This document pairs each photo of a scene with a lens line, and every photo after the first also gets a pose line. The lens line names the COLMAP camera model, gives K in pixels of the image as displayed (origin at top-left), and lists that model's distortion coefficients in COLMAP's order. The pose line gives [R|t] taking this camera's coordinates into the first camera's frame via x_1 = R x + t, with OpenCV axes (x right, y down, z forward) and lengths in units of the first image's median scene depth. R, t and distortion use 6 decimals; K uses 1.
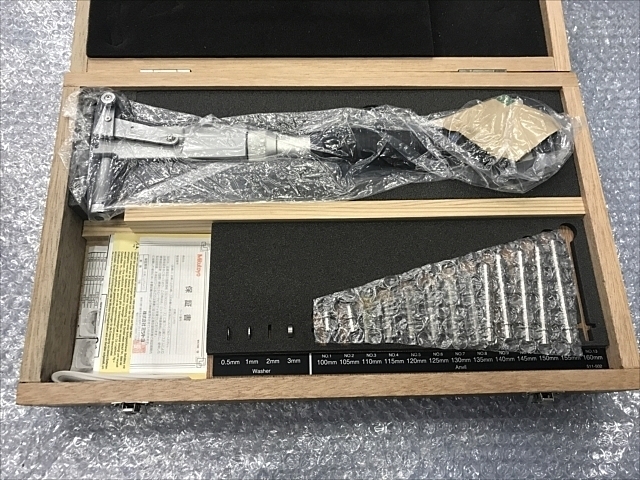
lens RADIAL K [[576.7, 0, 320.0], [0, 576.7, 240.0], [0, 0, 1]] dist [-0.057432, -0.008891]
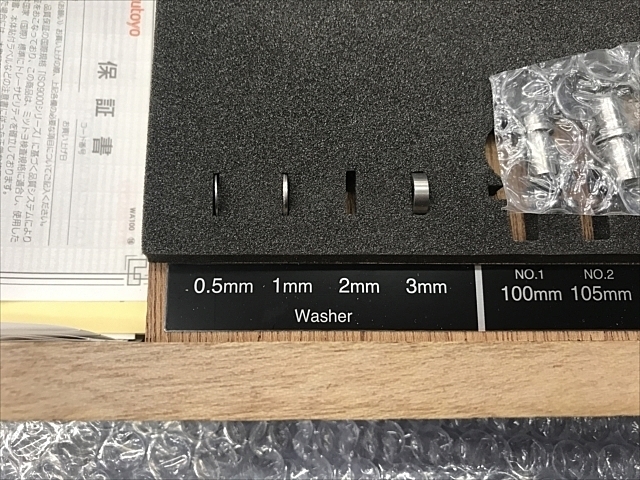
lens RADIAL K [[576.7, 0, 320.0], [0, 576.7, 240.0], [0, 0, 1]] dist [-0.057432, -0.008891]
pose [[0.999230, 0.028732, 0.026713, -0.106749], [-0.034367, 0.969469, 0.242794, 0.105427], [-0.018921, -0.243525, 0.969710, 0.664989]]
